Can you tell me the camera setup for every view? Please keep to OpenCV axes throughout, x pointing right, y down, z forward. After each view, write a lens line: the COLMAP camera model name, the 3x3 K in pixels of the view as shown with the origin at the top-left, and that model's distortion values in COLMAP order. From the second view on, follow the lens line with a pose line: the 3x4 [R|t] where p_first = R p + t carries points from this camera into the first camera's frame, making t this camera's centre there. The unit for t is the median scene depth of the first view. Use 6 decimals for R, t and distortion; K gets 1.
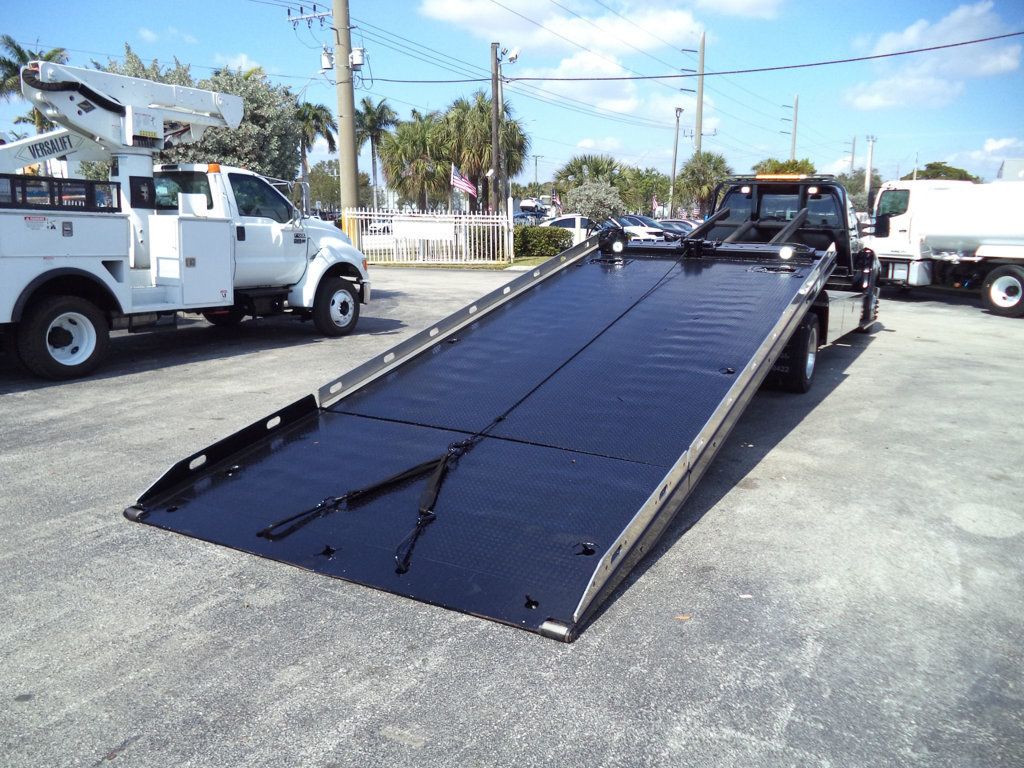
lens RADIAL K [[843.2, 0, 523.6], [0, 843.2, 386.2], [0, 0, 1]] dist [-0.015743, -0.008755]
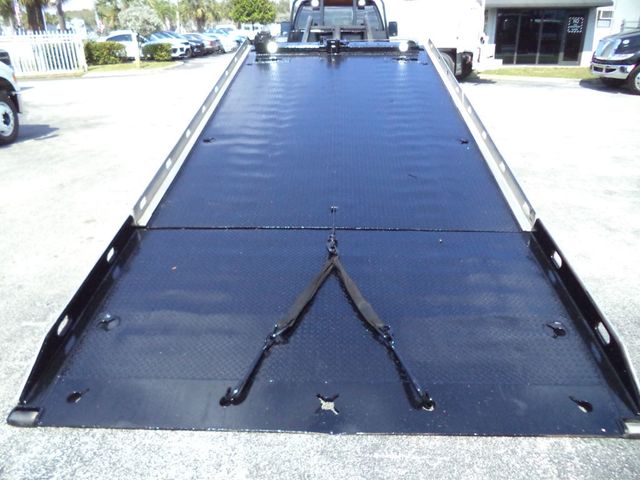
lens RADIAL K [[525.4, 0, 322.9], [0, 525.4, 242.9], [0, 0, 1]] dist [-0.025040, 0.006074]
pose [[0.897018, -0.190810, 0.398686, -0.151136], [0.114637, 0.971586, 0.207072, -0.029683], [-0.426870, -0.140043, 0.893404, 0.190173]]
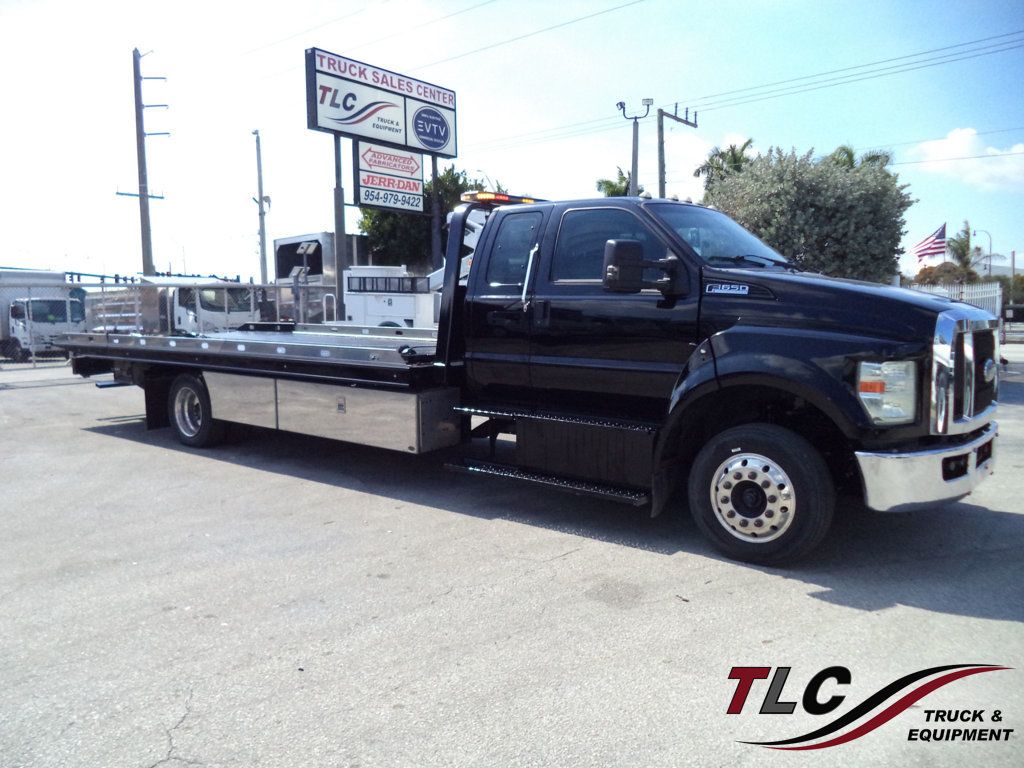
lens RADIAL K [[840.7, 0, 516.6], [0, 840.7, 388.7], [0, 0, 1]] dist [-0.025040, 0.006074]
pose [[-0.159163, 0.087383, -0.983377, 0.981475], [-0.189562, 0.974836, 0.117306, -0.202138], [0.968882, 0.205082, -0.138593, 1.168595]]
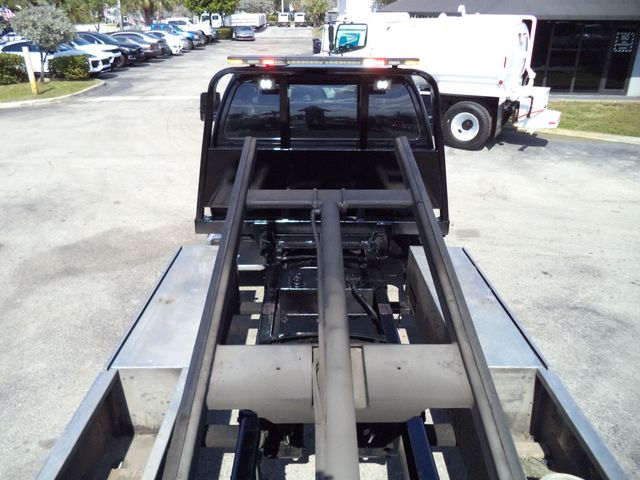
lens RADIAL K [[515.7, 0, 318.9], [0, 515.7, 239.4], [0, 0, 1]] dist [-0.008609, -0.017352]
pose [[0.873570, -0.212142, 0.438032, 0.136741], [0.111653, 0.963354, 0.243889, -0.231651], [-0.473719, -0.164147, 0.865243, 0.732113]]
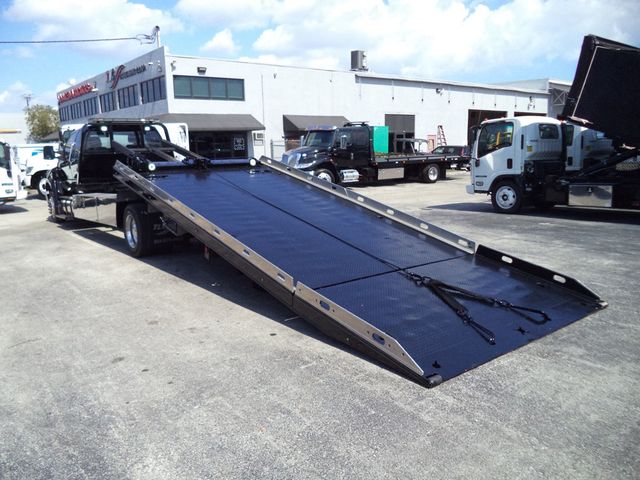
lens RADIAL K [[522.6, 0, 325.9], [0, 522.6, 239.3], [0, 0, 1]] dist [-0.023794, -0.001467]
pose [[0.402066, -0.192663, 0.895111, -0.469357], [0.216873, 0.969831, 0.111331, -0.066919], [-0.889555, 0.149363, 0.431720, 0.313886]]
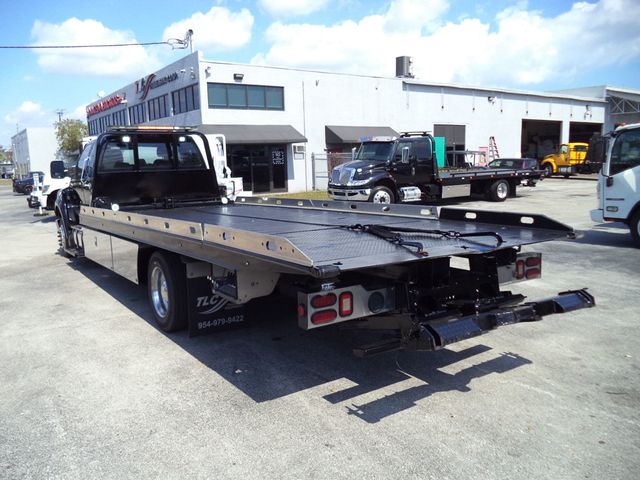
lens RADIAL K [[521.0, 0, 322.4], [0, 521.0, 237.0], [0, 0, 1]] dist [-0.027663, 0.002558]
pose [[0.451325, -0.165858, 0.876811, -0.263624], [0.218483, 0.973208, 0.071632, -0.106673], [-0.865200, 0.159239, 0.475470, 0.507780]]
